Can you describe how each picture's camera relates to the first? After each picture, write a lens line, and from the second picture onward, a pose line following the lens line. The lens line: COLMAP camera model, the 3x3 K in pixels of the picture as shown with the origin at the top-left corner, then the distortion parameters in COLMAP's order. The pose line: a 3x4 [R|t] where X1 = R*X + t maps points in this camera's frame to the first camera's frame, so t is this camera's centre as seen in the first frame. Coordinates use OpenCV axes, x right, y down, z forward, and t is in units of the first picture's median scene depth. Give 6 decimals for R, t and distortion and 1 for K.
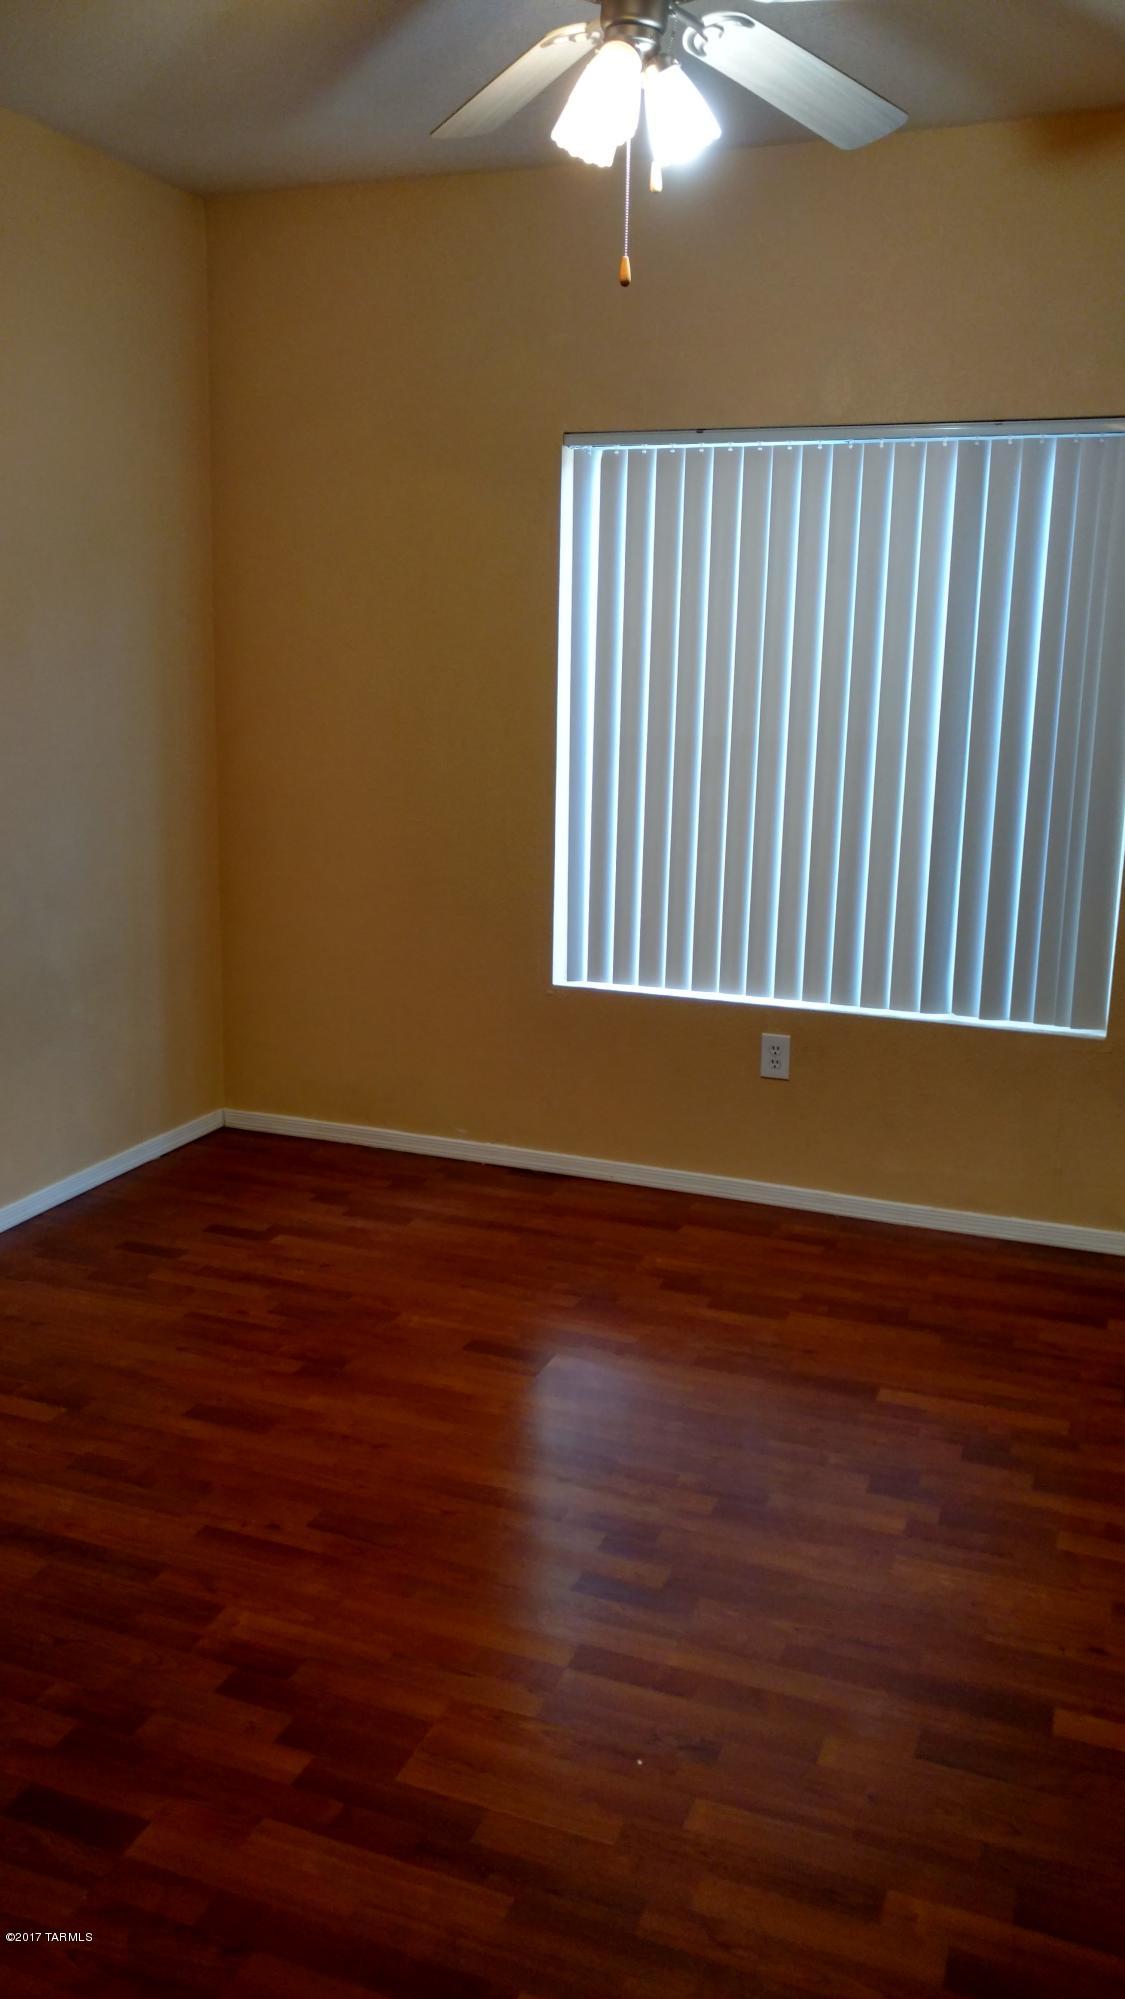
lens RADIAL K [[1587.3, 0, 559.7], [0, 1587.3, 1015.8], [0, 0, 1]] dist [0.010176, -0.003665]
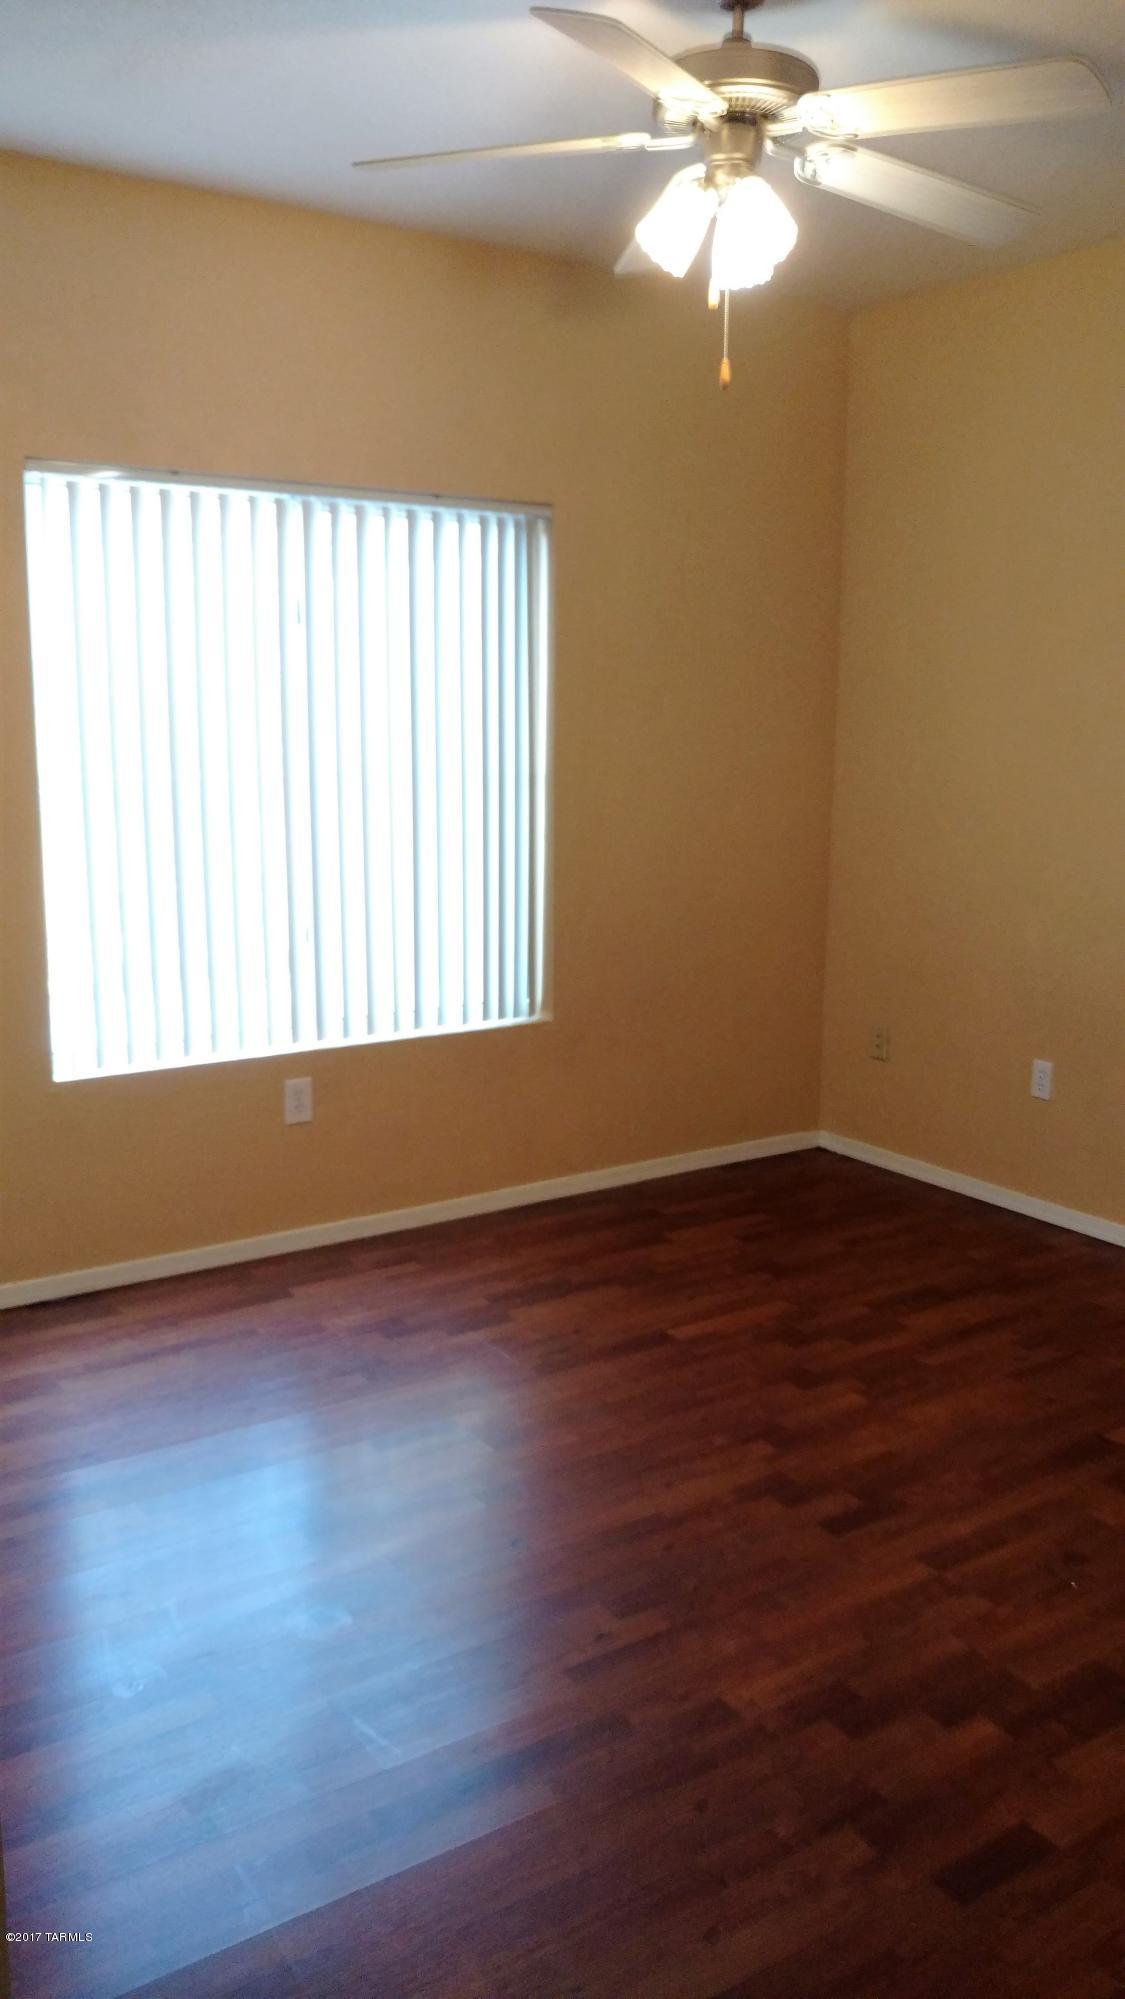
lens RADIAL K [[1587.3, 0, 544.8], [0, 1587.3, 1019.1], [0, 0, 1]] dist [0.010176, -0.003665]
pose [[0.569116, -0.172743, 0.803907, -0.891481], [0.183475, 0.979712, 0.080631, -0.120785], [-0.801526, 0.101609, 0.589264, 0.427794]]
